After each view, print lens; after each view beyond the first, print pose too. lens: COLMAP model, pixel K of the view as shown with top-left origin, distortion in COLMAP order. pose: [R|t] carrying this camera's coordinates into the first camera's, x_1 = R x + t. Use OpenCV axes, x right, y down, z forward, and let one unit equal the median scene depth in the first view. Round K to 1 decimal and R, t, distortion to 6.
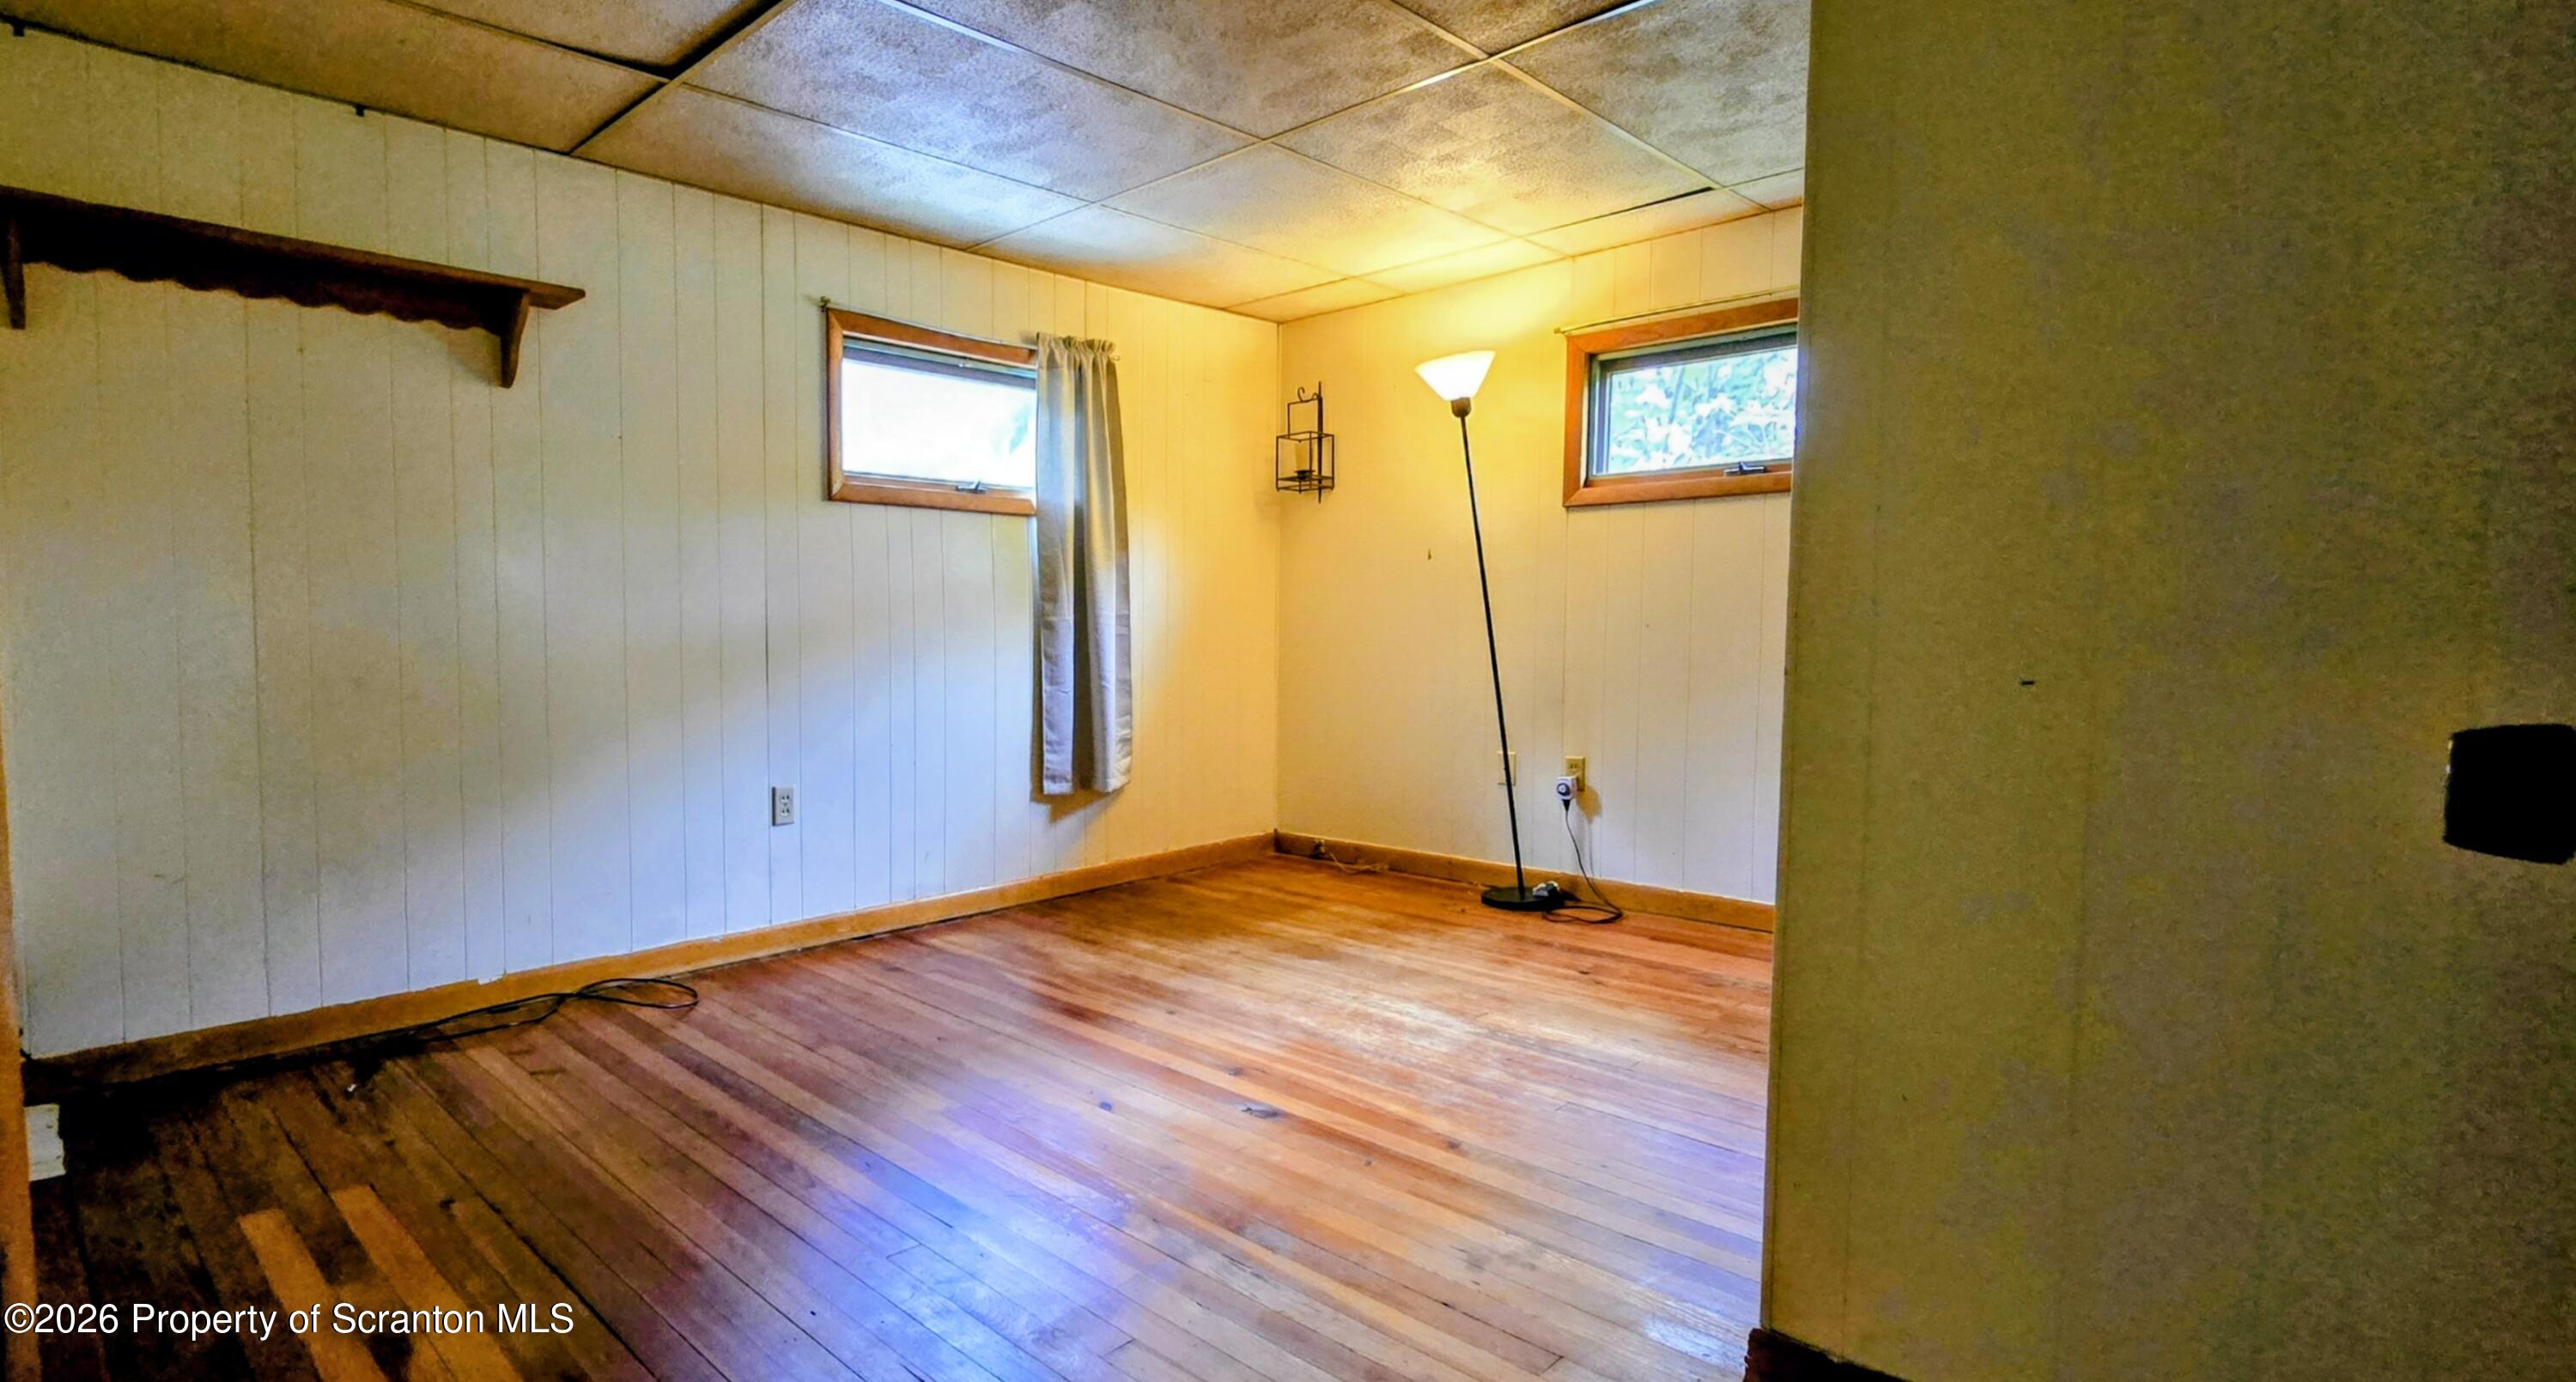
lens RADIAL K [[1264.9, 0, 1169.8], [0, 1264.9, 717.2], [0, 0, 1]] dist [0.000388, 0.000042]
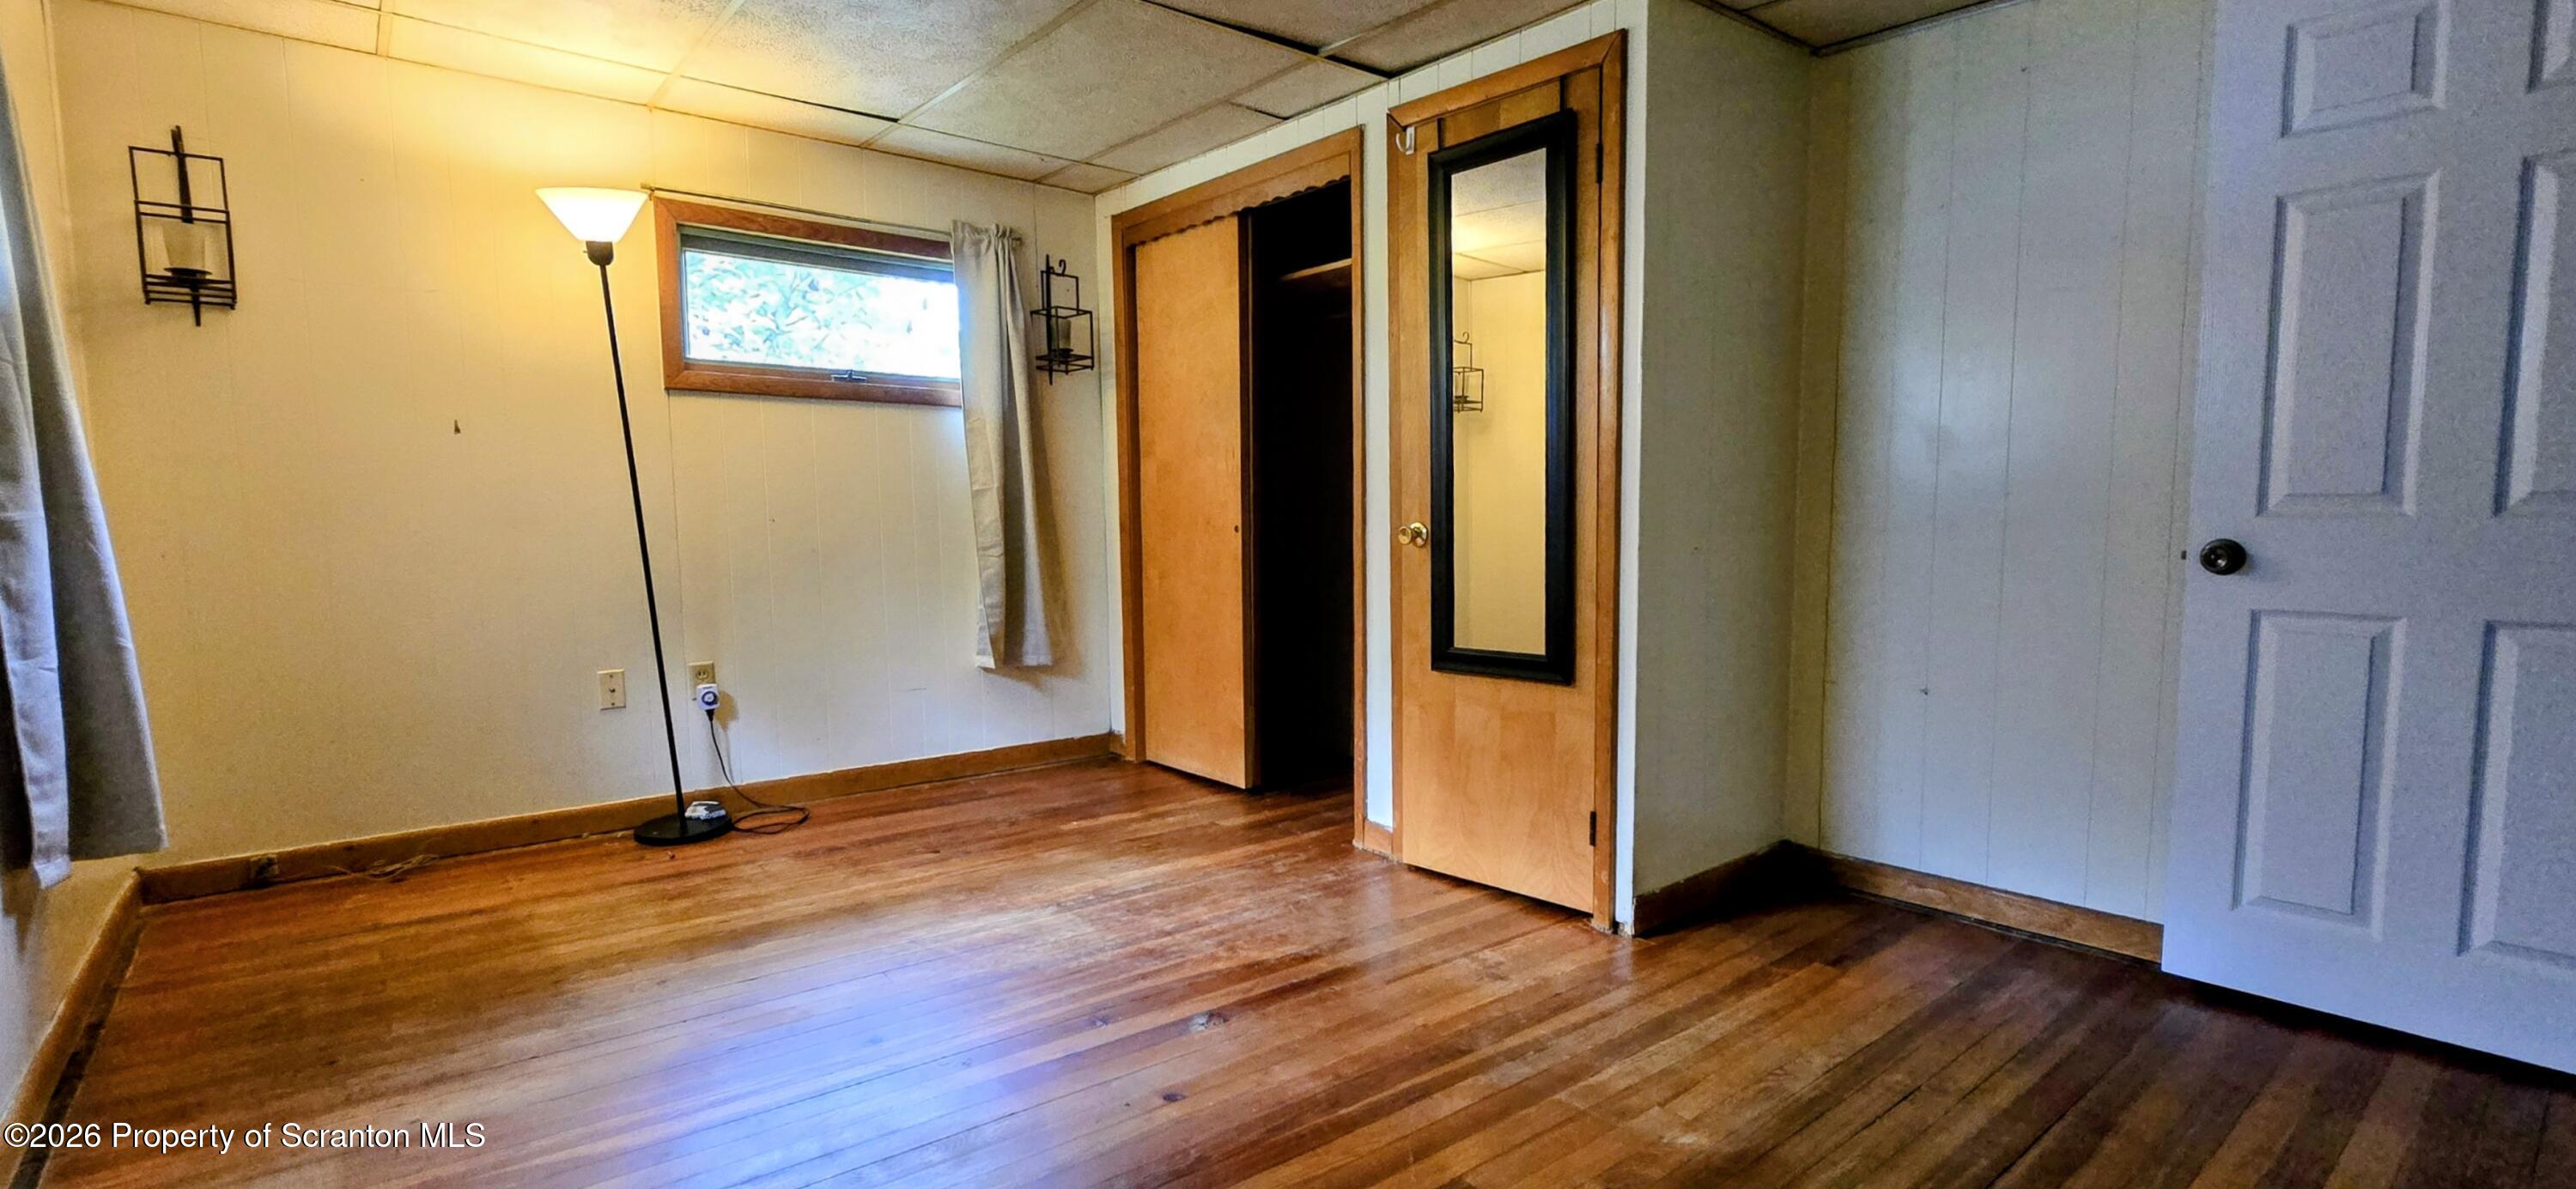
lens RADIAL K [[1107.3, 0, 1311.0], [0, 1107.3, 621.6], [0, 0, 1]] dist [-0.003621, -0.000154]
pose [[0.107928, -0.098750, 0.989242, -0.508283], [0.072395, 0.993193, 0.091246, -0.047513], [-0.991519, 0.061768, 0.114343, 0.550742]]
